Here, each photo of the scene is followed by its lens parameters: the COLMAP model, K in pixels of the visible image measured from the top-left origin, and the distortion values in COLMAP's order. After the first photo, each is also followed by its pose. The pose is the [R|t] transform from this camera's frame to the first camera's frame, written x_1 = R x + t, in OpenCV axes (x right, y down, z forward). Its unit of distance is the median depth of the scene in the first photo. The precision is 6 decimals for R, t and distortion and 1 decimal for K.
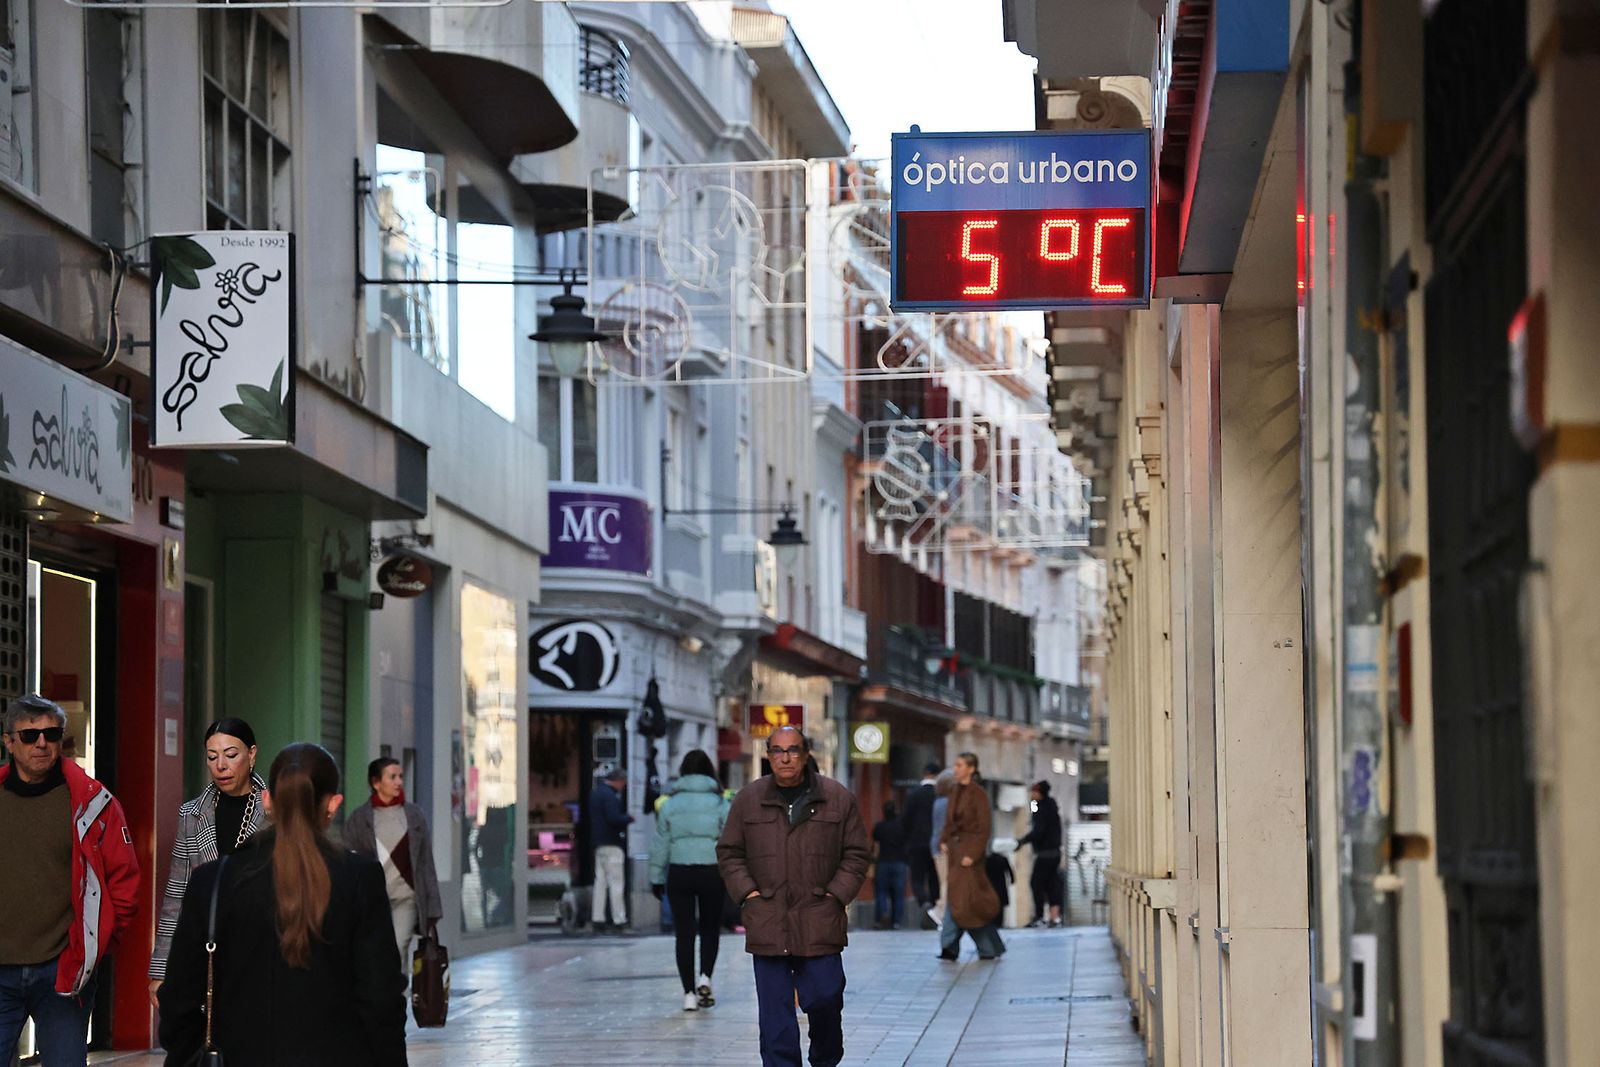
lens RADIAL K [[4850.1, 0, 800.0], [0, 4850.1, 533.5], [0, 0, 1]] dist [-0.075276, -0.604187]
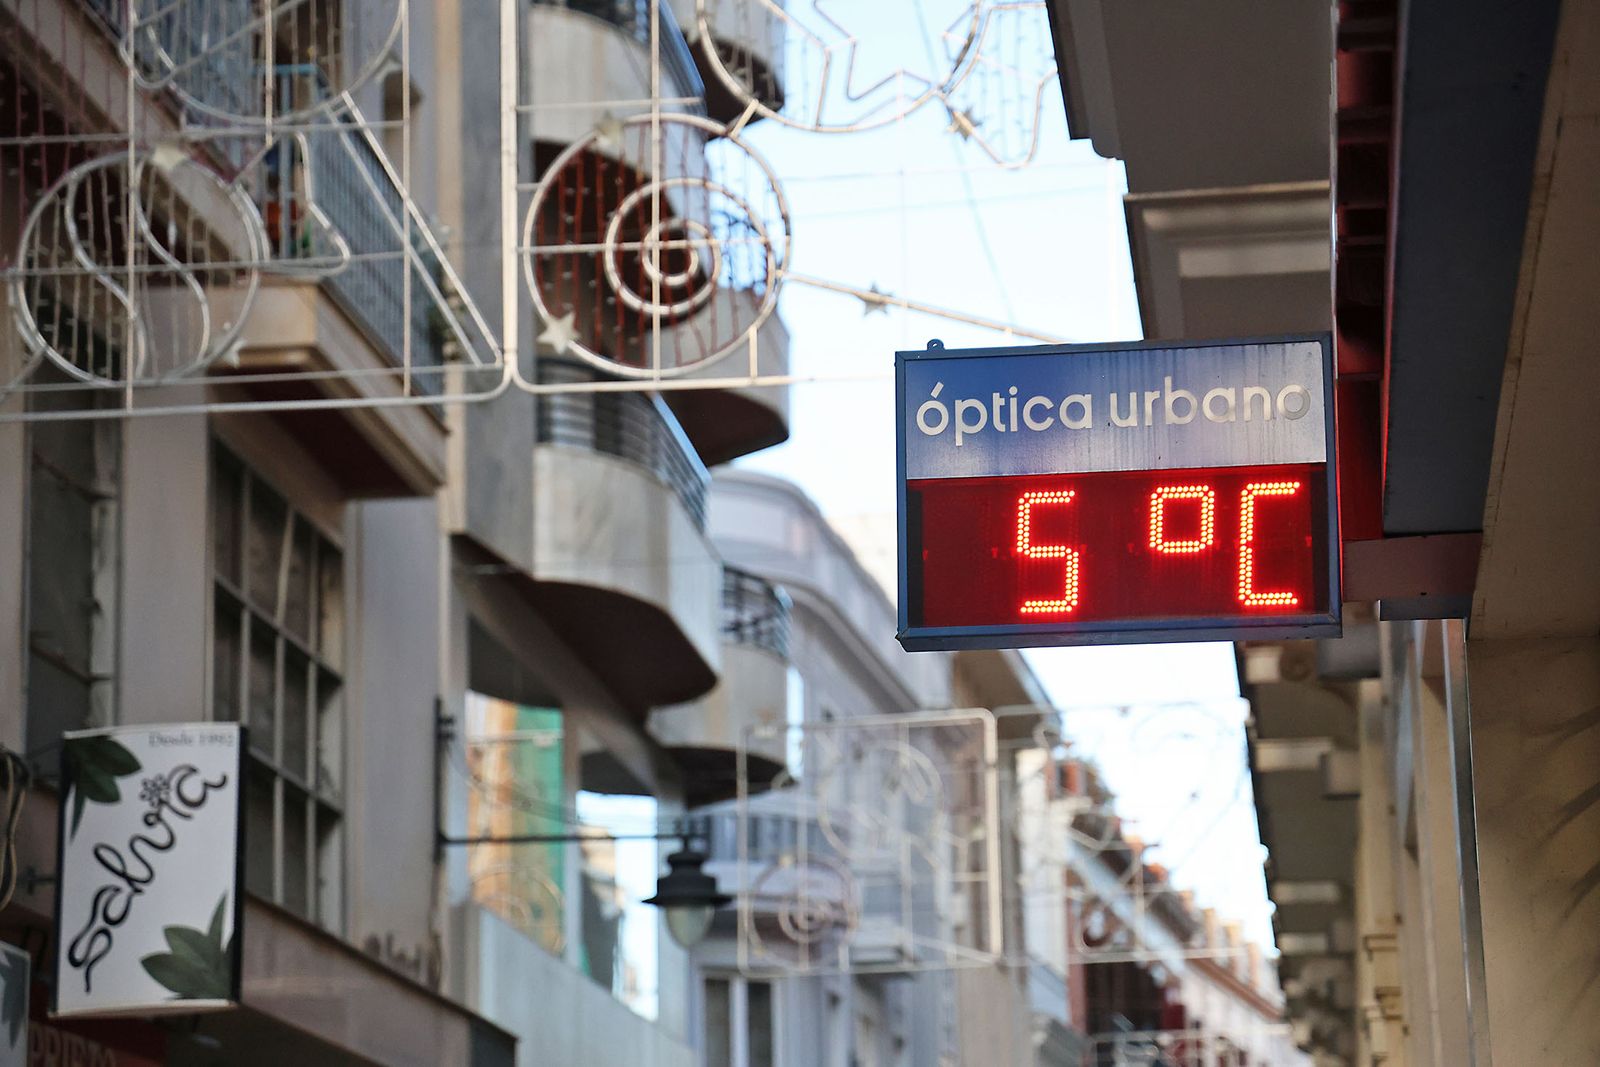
lens RADIAL K [[4451.6, 0, 800.0], [0, 4451.6, 533.5], [0, 0, 1]] dist [0.767238, -5.170041]
pose [[0.997785, -0.026339, -0.061091, 0.026667], [0.017093, 0.988959, -0.147199, 0.013927], [0.064293, 0.145828, 0.987219, 0.301285]]
